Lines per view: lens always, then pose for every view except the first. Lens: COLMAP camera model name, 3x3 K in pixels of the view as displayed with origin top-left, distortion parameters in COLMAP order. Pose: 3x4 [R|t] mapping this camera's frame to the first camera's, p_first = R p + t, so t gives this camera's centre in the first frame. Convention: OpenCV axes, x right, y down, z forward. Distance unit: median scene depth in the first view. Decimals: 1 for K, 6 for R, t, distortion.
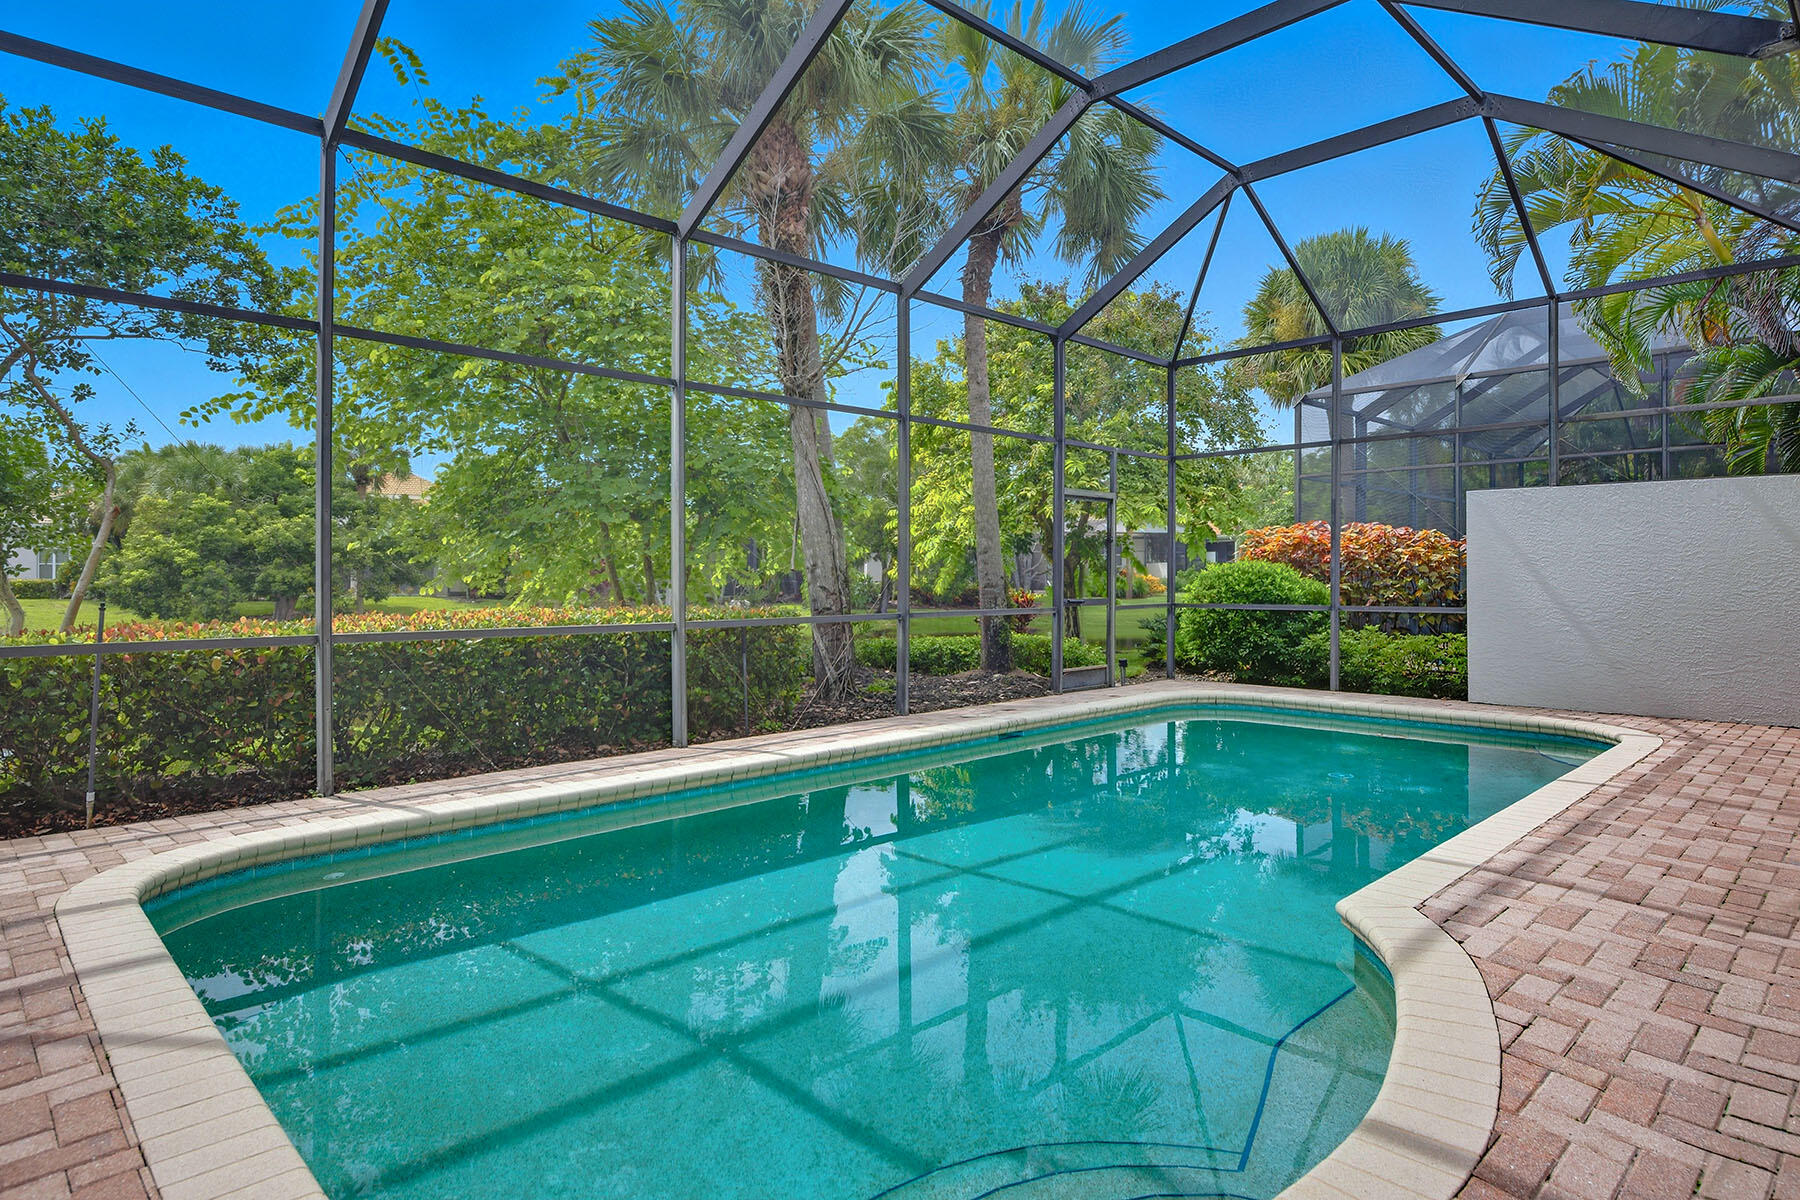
lens RADIAL K [[1023.9, 0, 901.5], [0, 1023.9, 576.9], [0, 0, 1]] dist [0.002182, 0.000052]
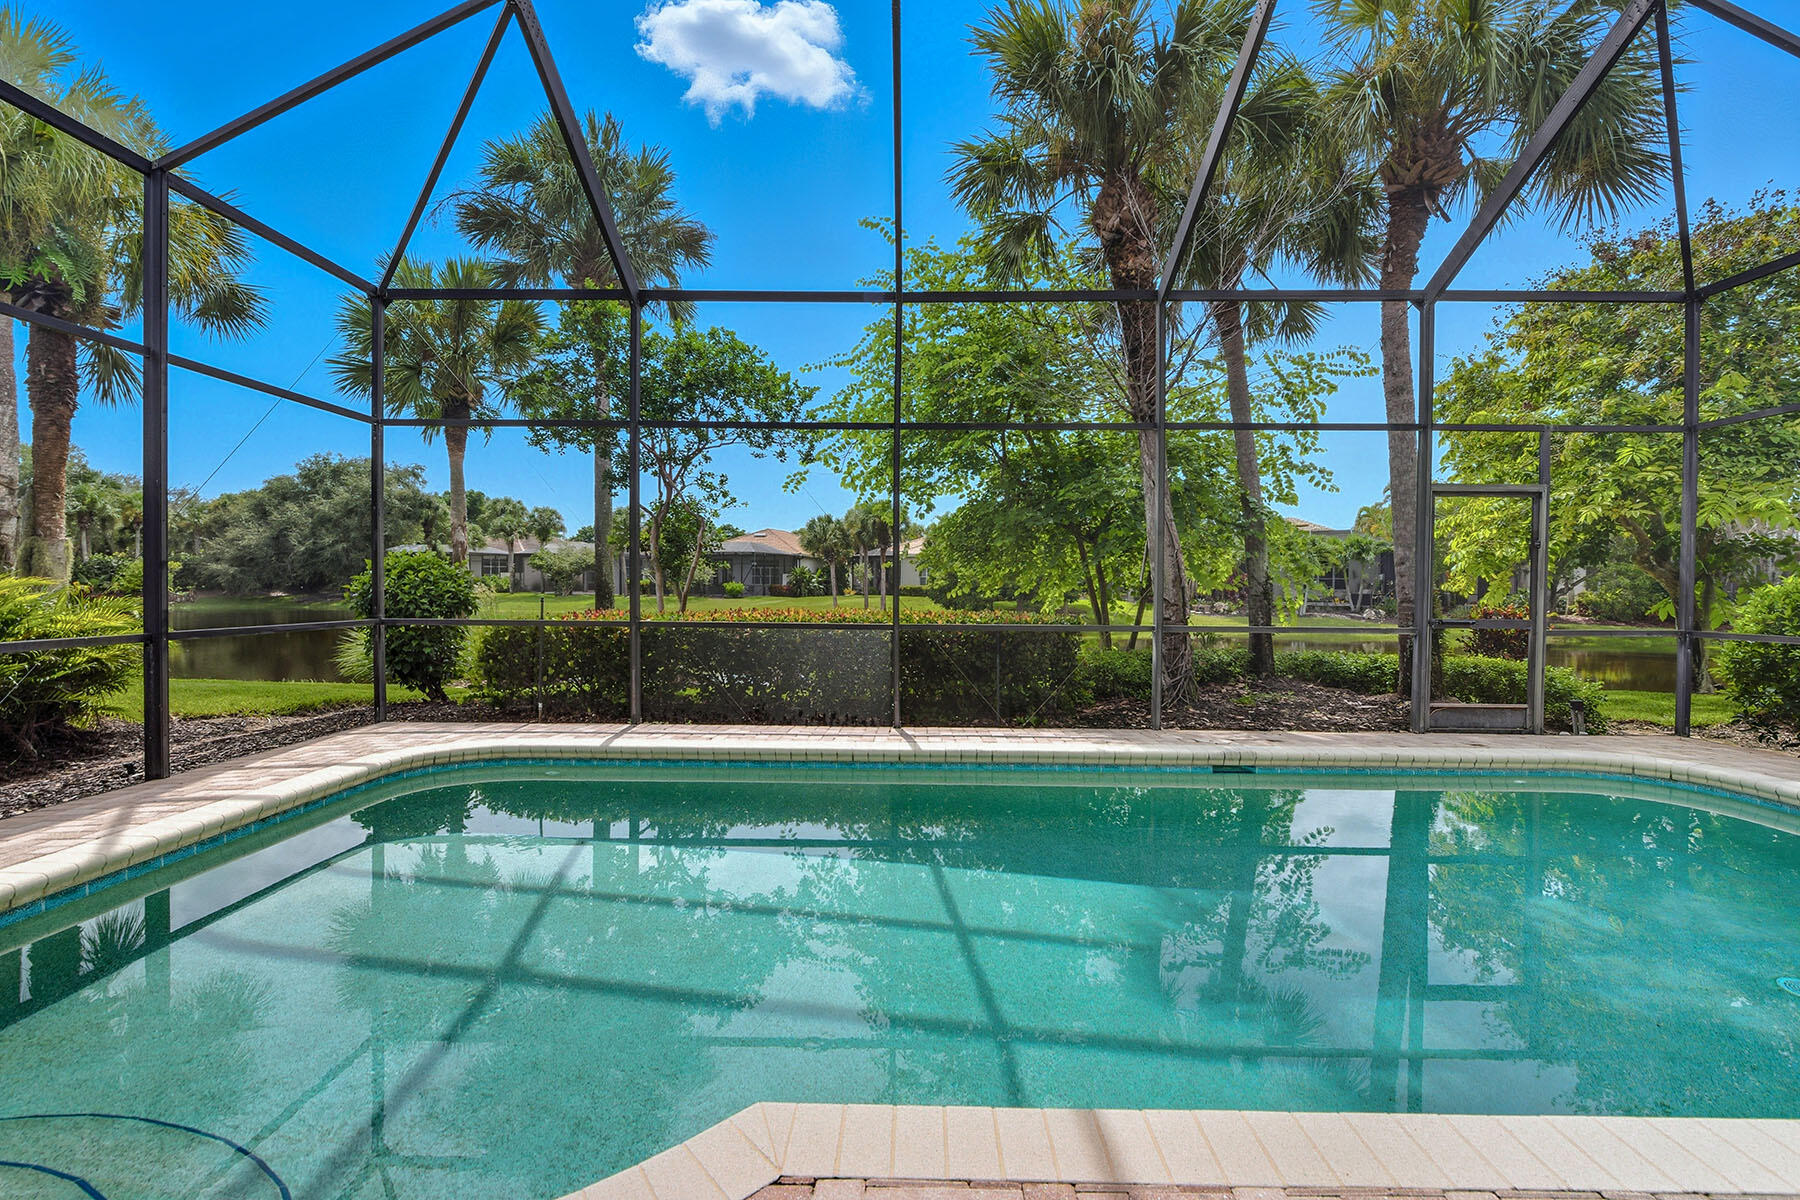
lens RADIAL K [[754.5, 0, 900.9], [0, 754.5, 587.4], [0, 0, 1]] dist [0.001060, 0.000145]
pose [[0.714357, 0.007382, -0.699742, 0.181993], [-0.006427, 0.999971, 0.003988, -0.000643], [0.699752, 0.001648, 0.714384, 0.163160]]
